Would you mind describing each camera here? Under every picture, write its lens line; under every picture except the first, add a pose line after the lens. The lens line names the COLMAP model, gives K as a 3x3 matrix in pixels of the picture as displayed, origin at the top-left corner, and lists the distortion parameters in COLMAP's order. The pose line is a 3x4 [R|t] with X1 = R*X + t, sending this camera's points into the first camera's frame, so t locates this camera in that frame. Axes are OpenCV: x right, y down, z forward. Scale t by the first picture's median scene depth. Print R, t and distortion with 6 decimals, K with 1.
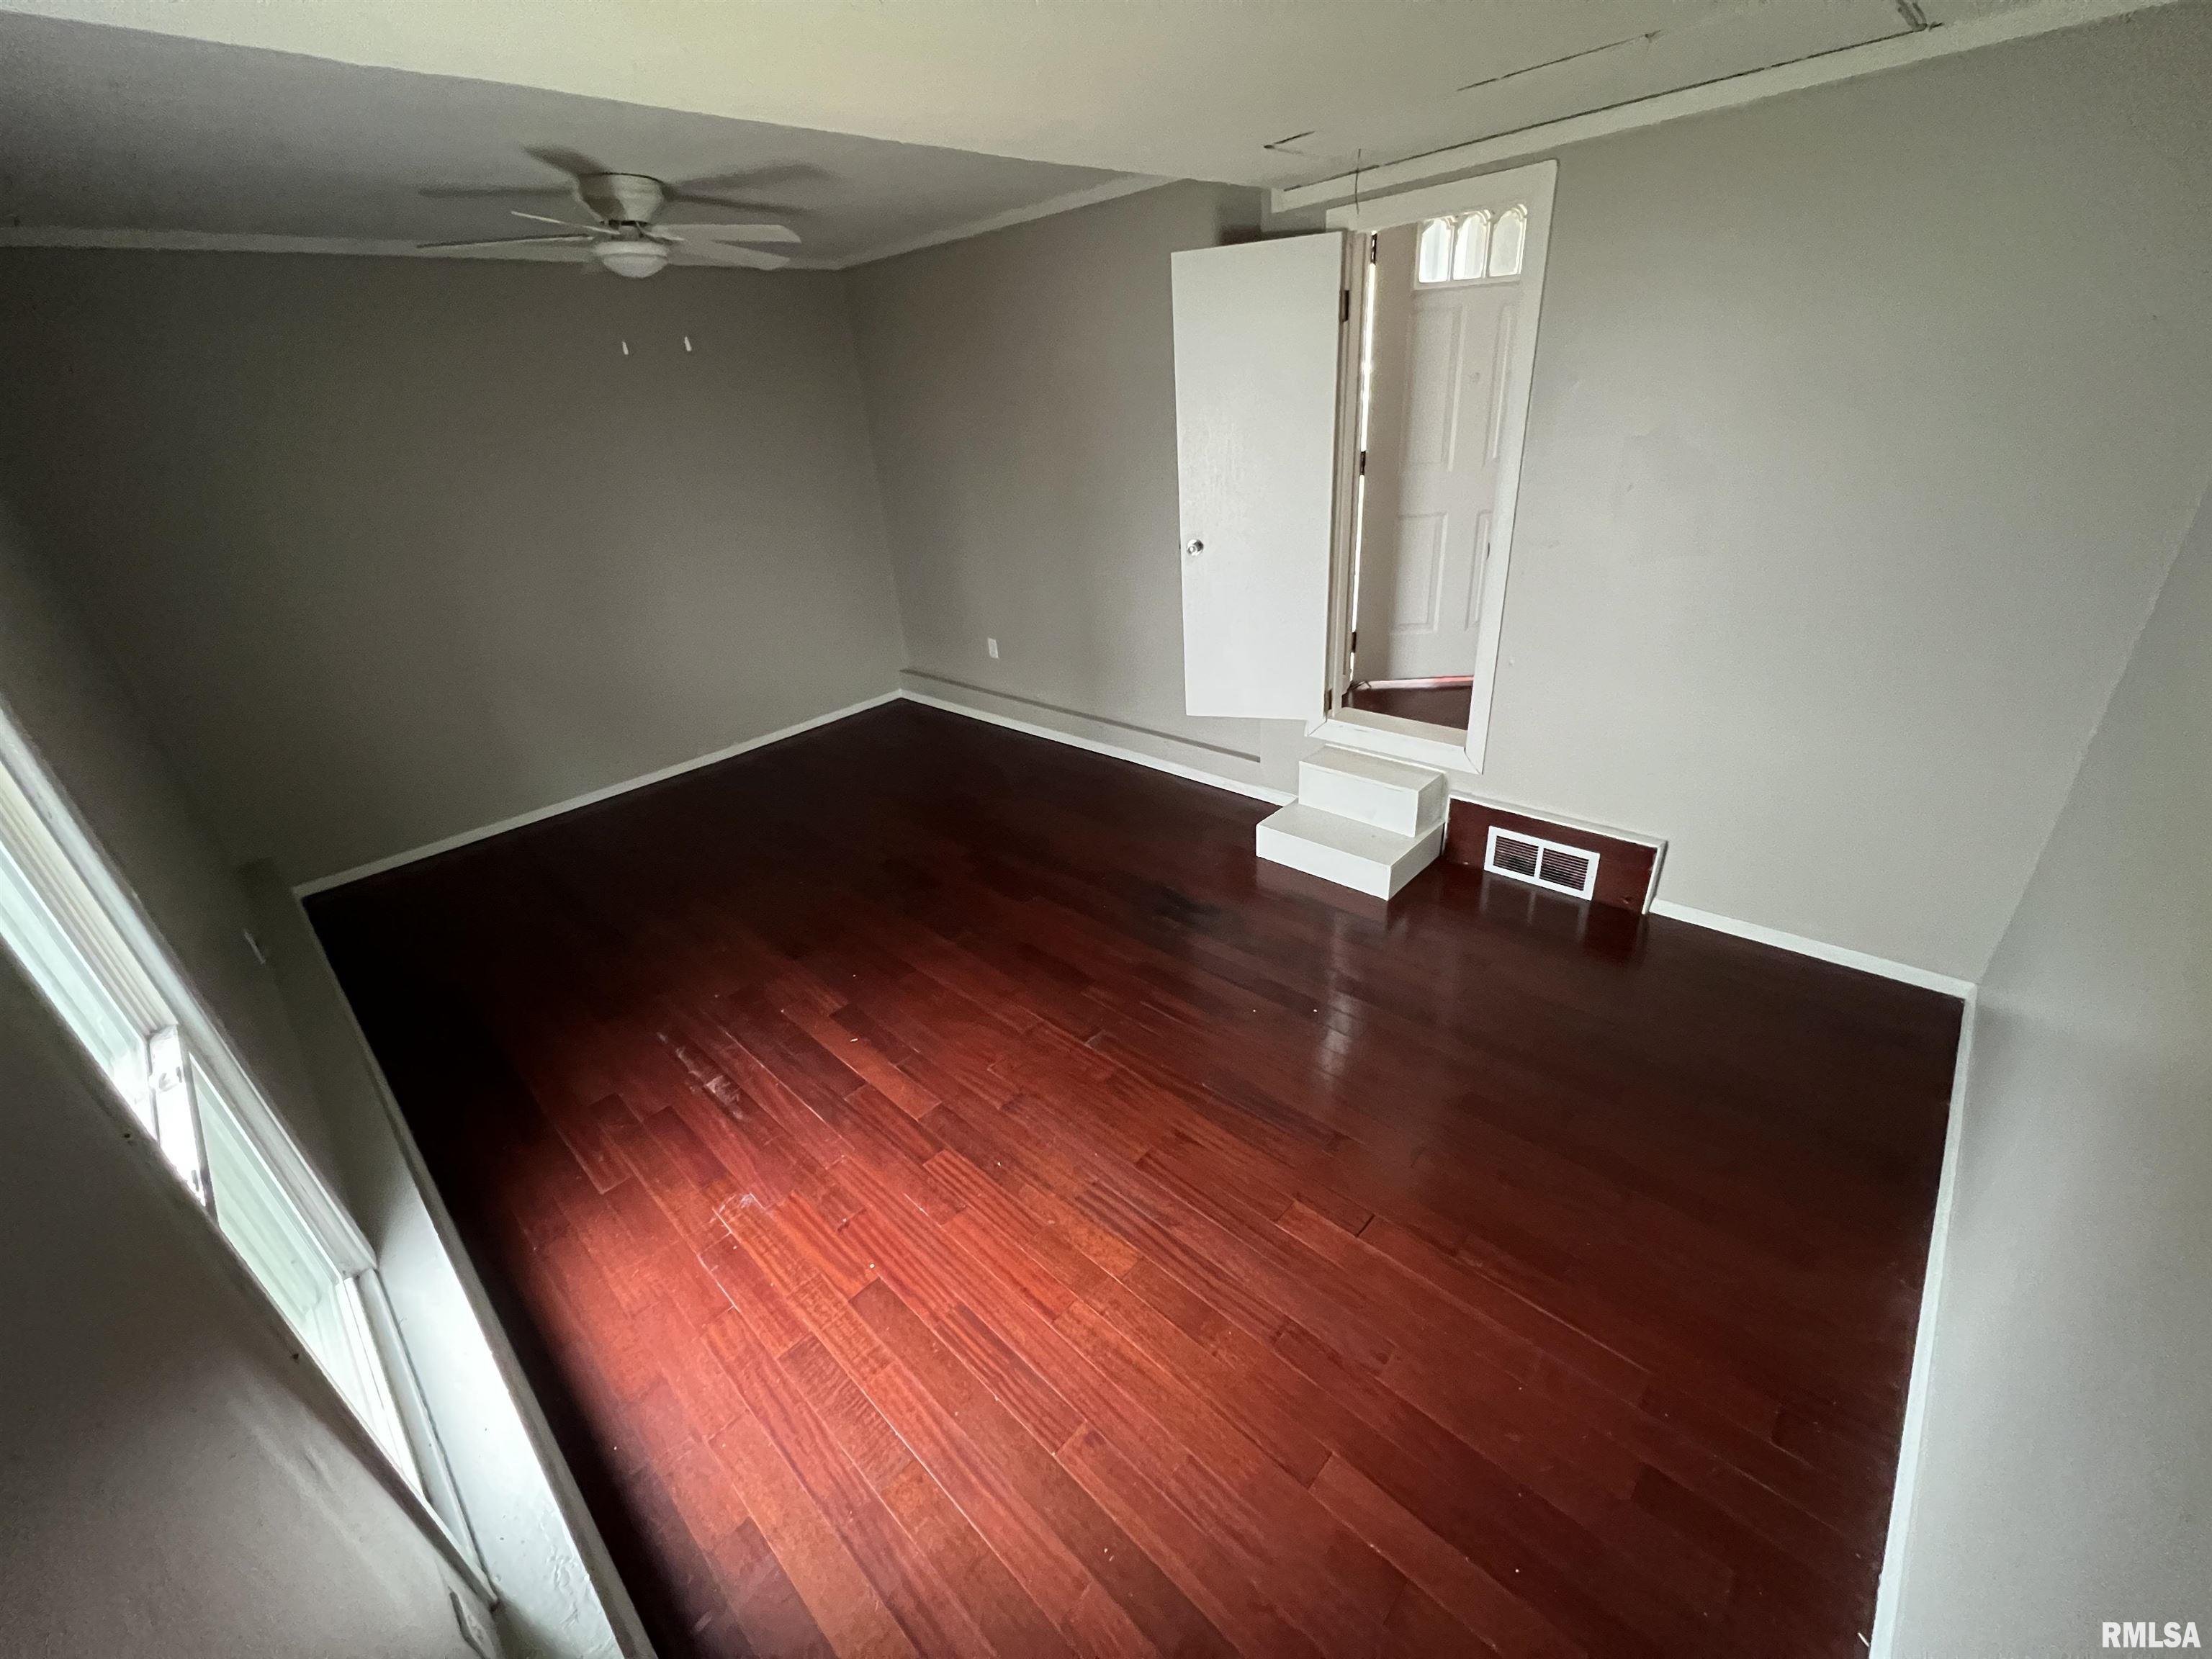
lens RADIAL K [[884.7, 0, 1099.9], [0, 884.7, 828.0], [0, 0, 1]] dist [-0.000296, 0.000064]
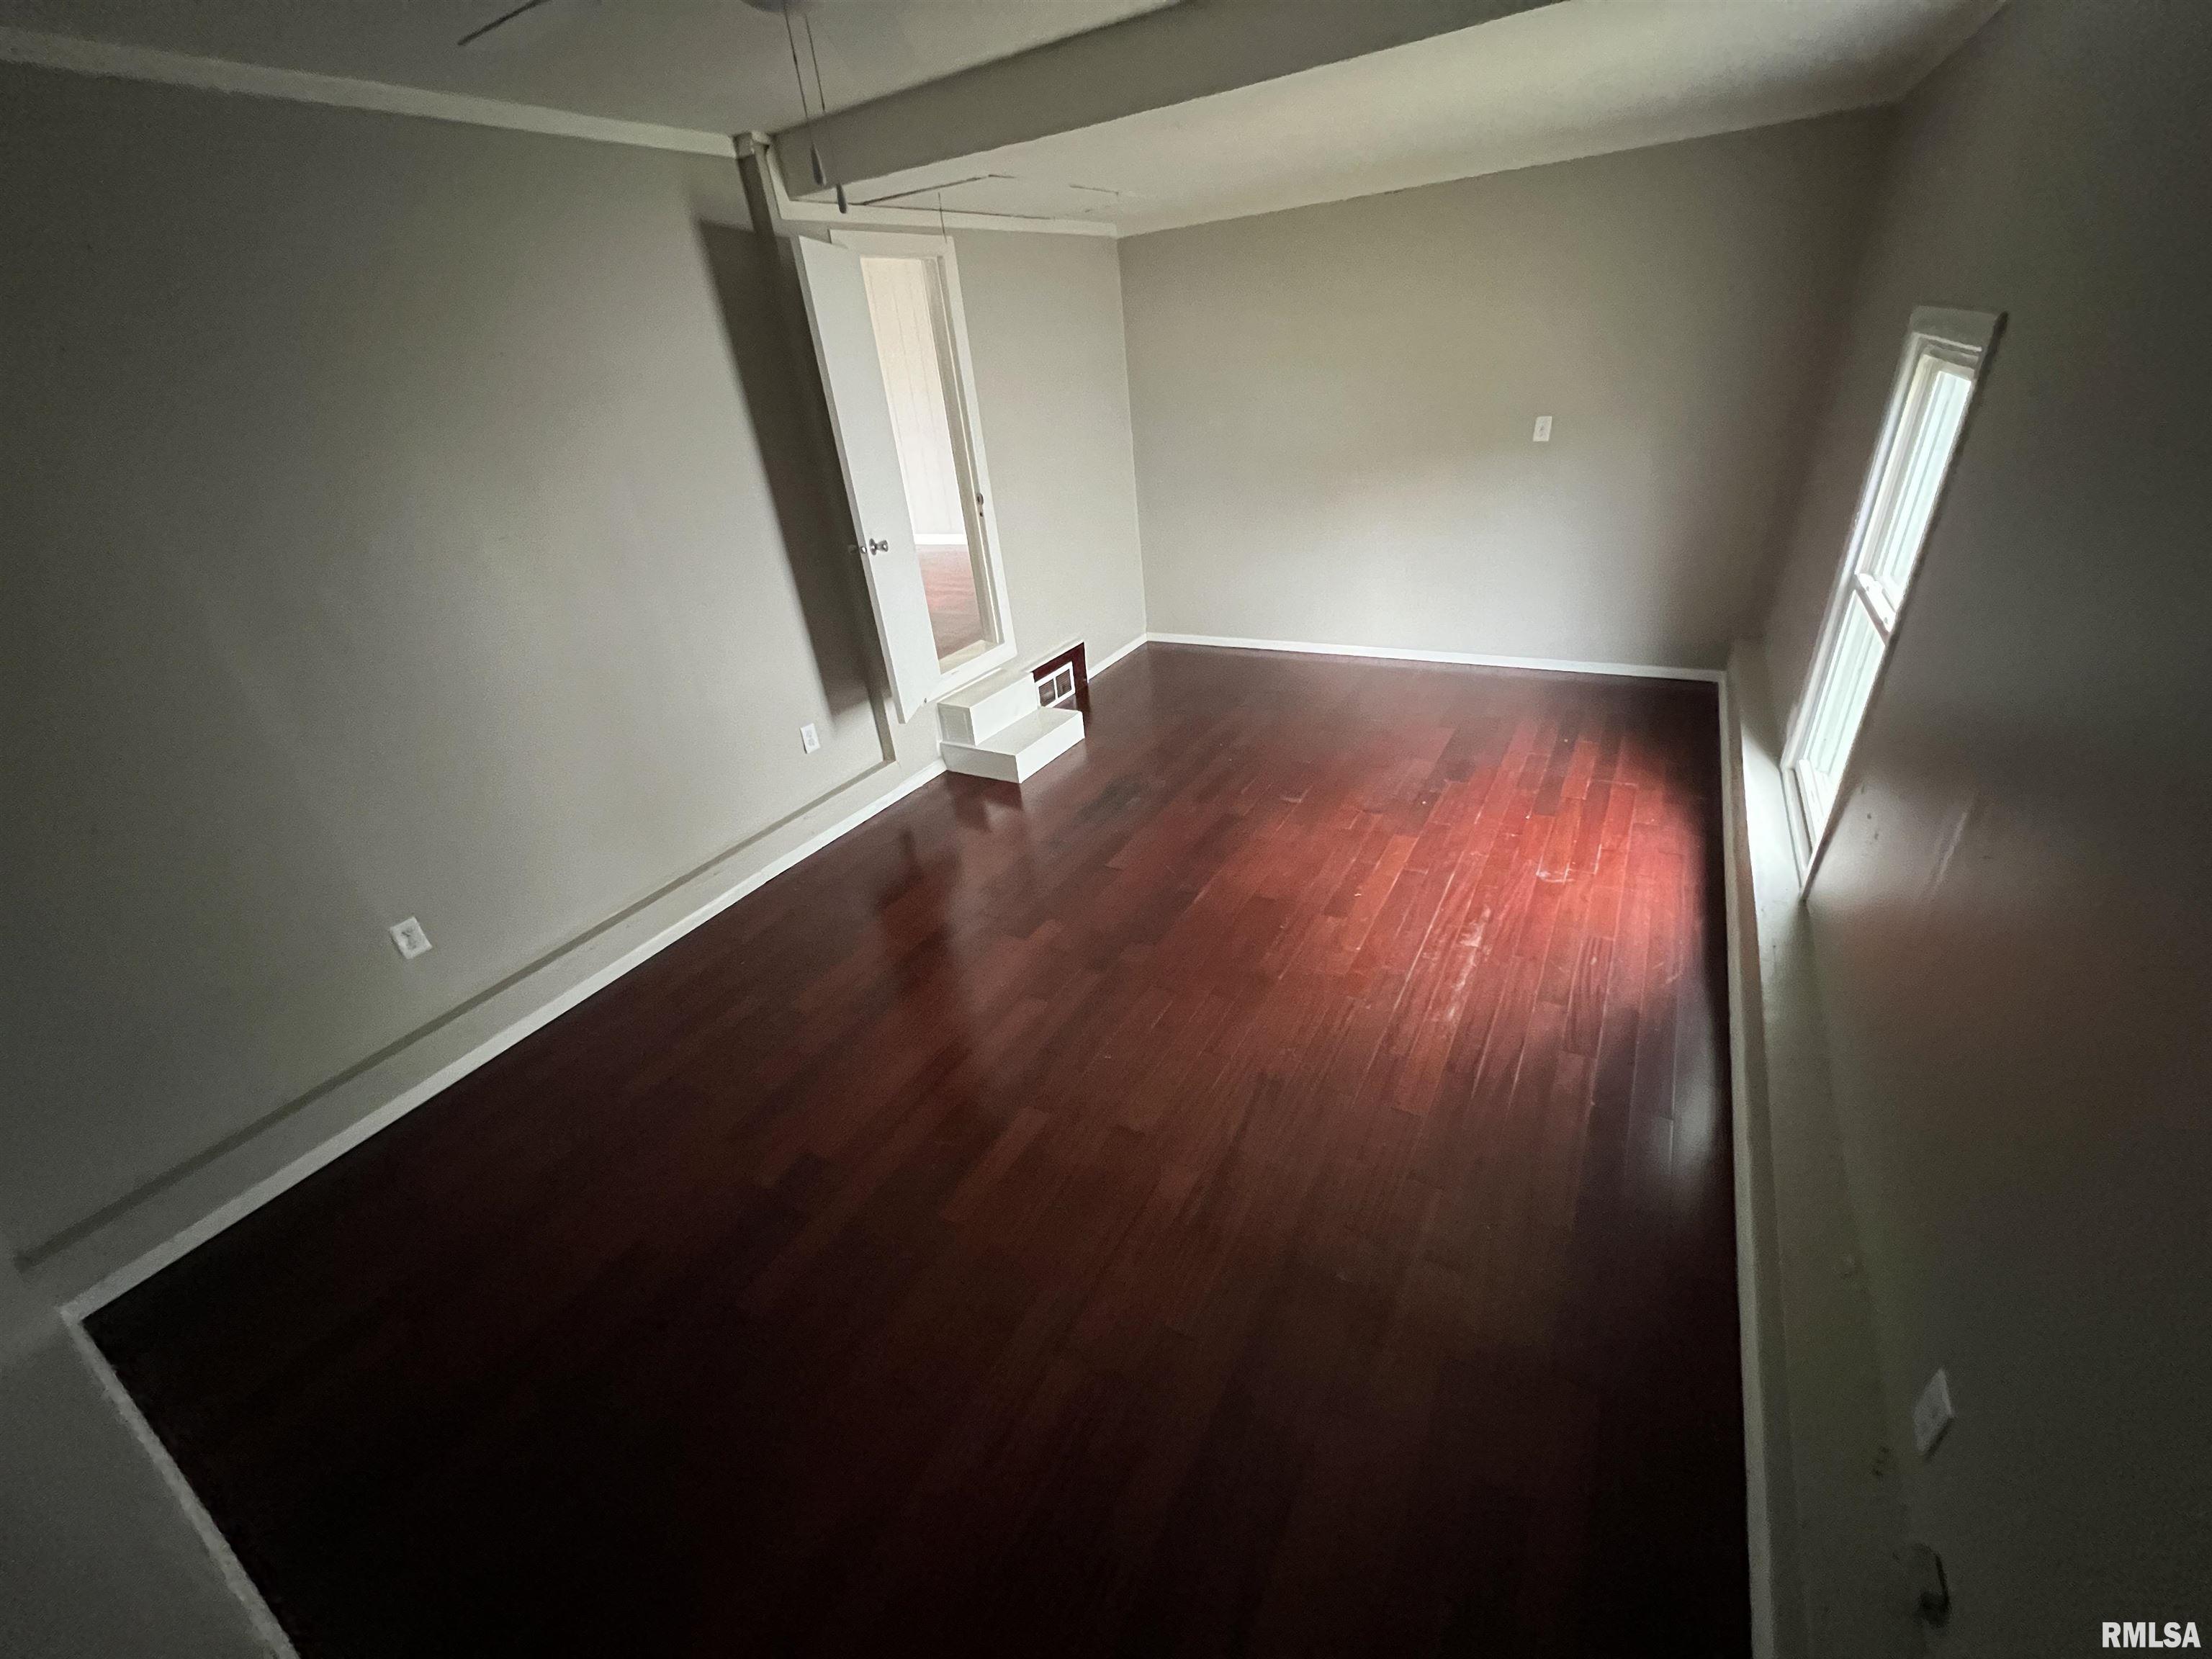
lens RADIAL K [[884.7, 0, 1105.3], [0, 884.7, 827.1], [0, 0, 1]] dist [-0.000296, 0.000064]
pose [[-0.220709, -0.372800, 0.901281, -1.111152], [0.535771, 0.725824, 0.431426, -0.447242], [-0.815007, 0.578100, 0.039539, 1.110107]]
